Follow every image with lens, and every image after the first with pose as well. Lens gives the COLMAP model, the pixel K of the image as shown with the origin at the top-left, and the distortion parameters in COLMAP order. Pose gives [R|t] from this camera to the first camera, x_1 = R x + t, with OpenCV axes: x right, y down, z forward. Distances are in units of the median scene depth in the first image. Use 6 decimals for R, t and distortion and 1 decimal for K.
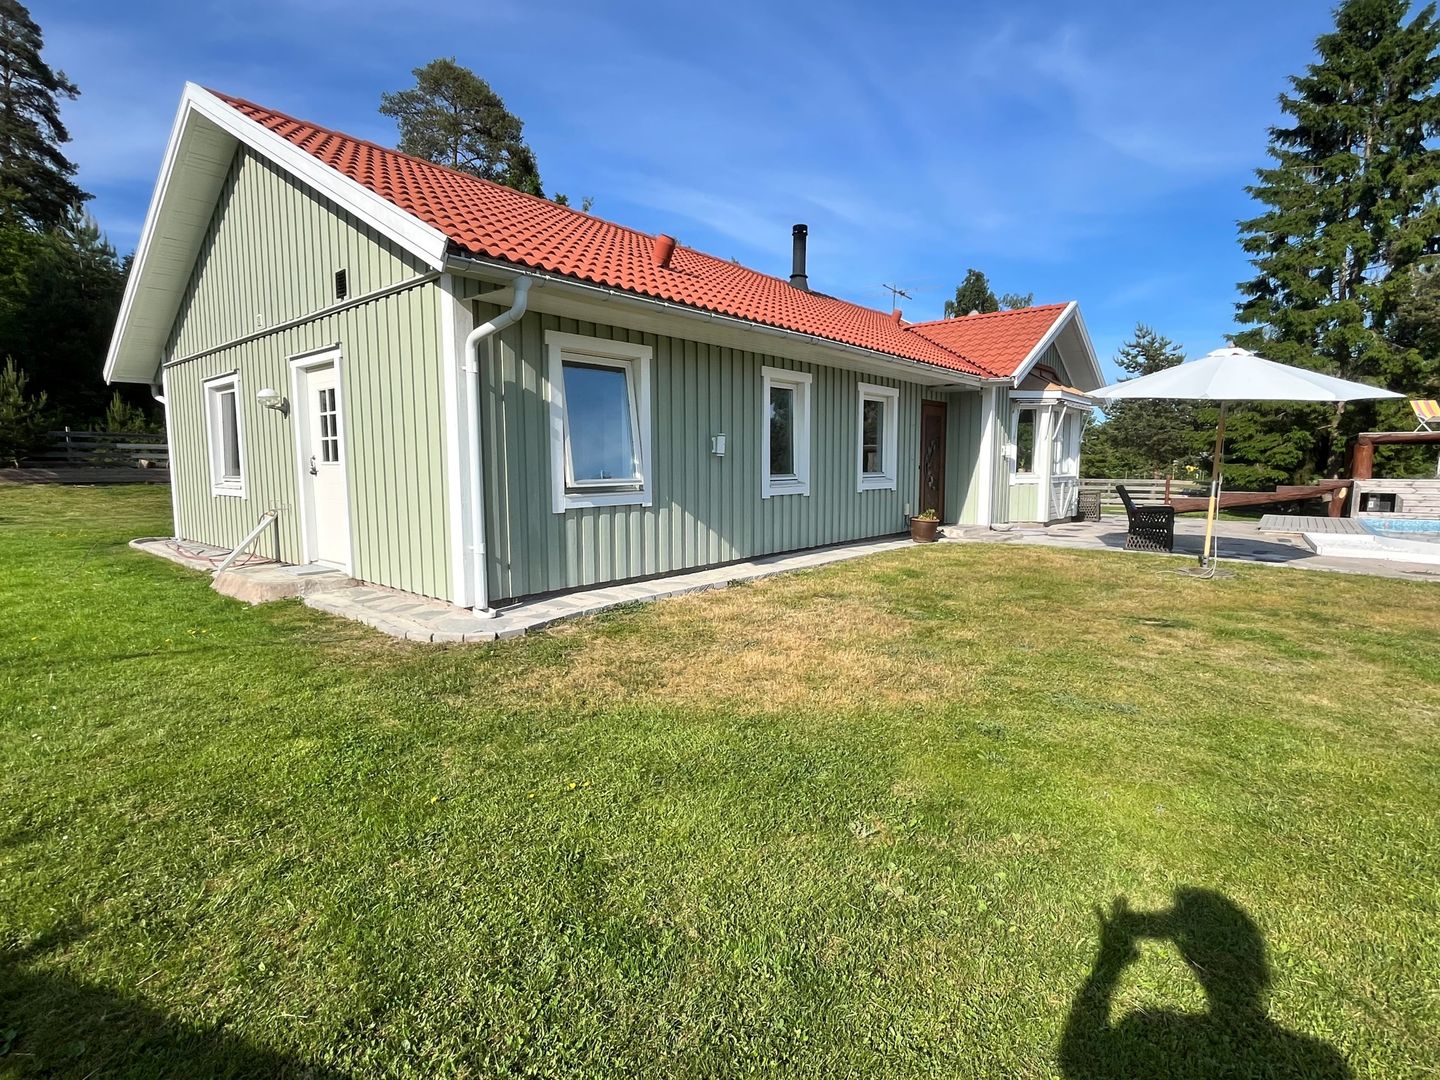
lens RADIAL K [[704.6, 0, 718.9], [0, 704.6, 538.7], [0, 0, 1]] dist [-0.003645, -0.001217]
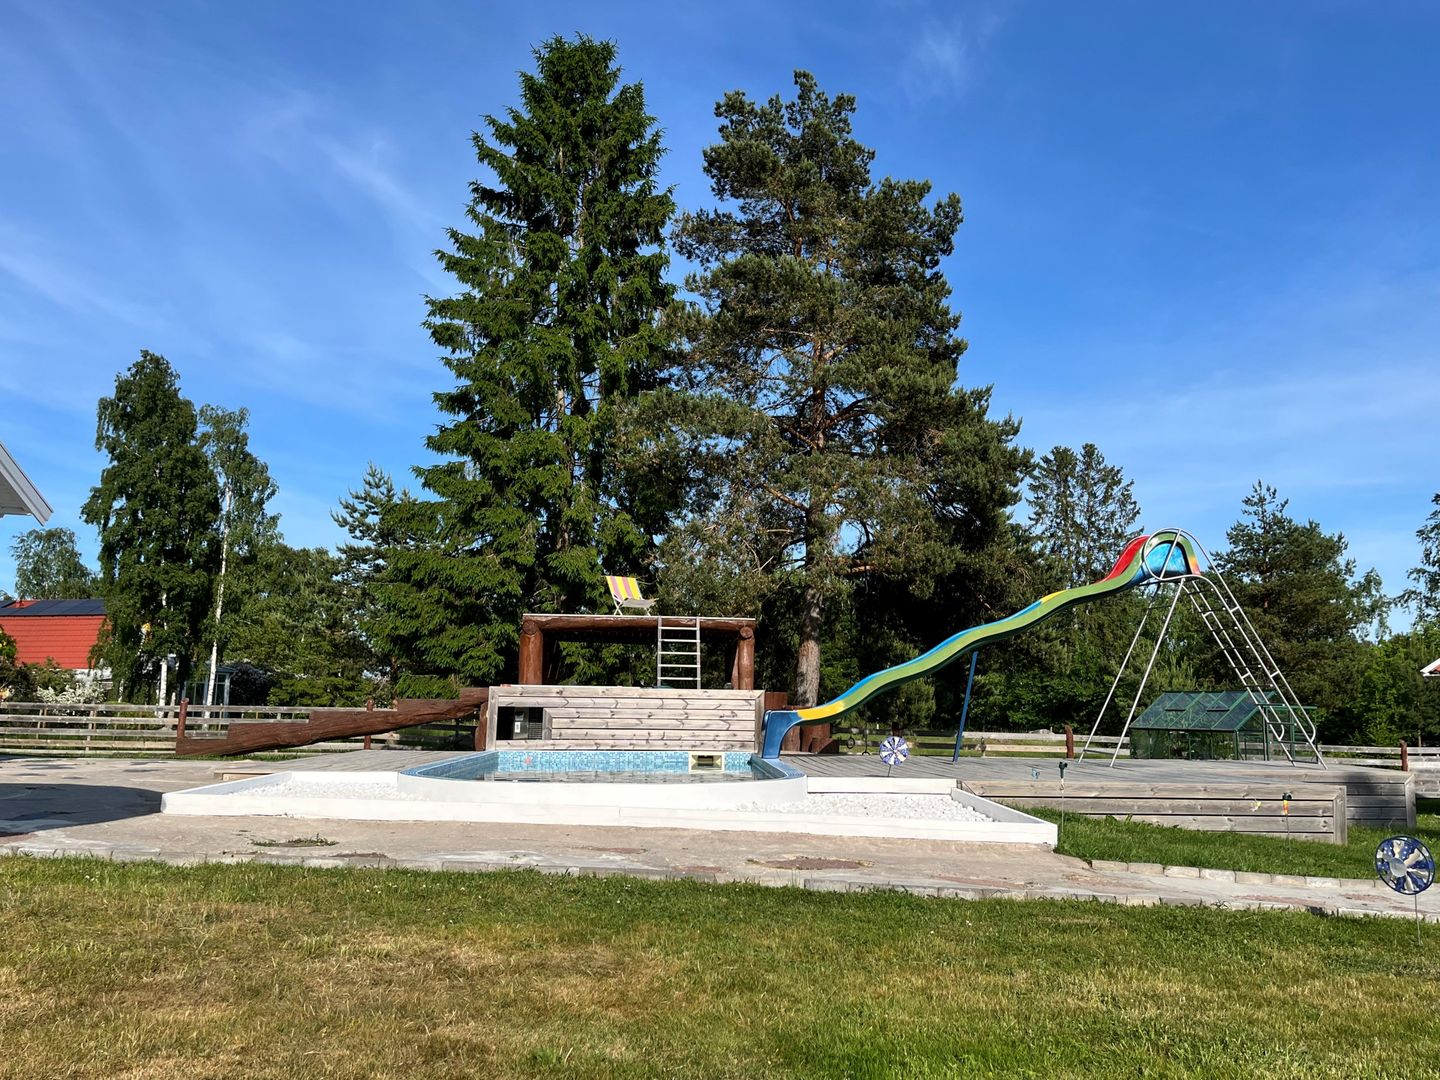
lens RADIAL K [[1150.7, 0, 716.7], [0, 1150.7, 544.3], [0, 0, 1]] dist [-0.004442, -0.002975]
pose [[0.752589, 0.105627, 0.649963, 0.283454], [0.056440, 0.973071, -0.223488, 0.018141], [-0.656067, 0.204879, 0.726361, 0.109367]]
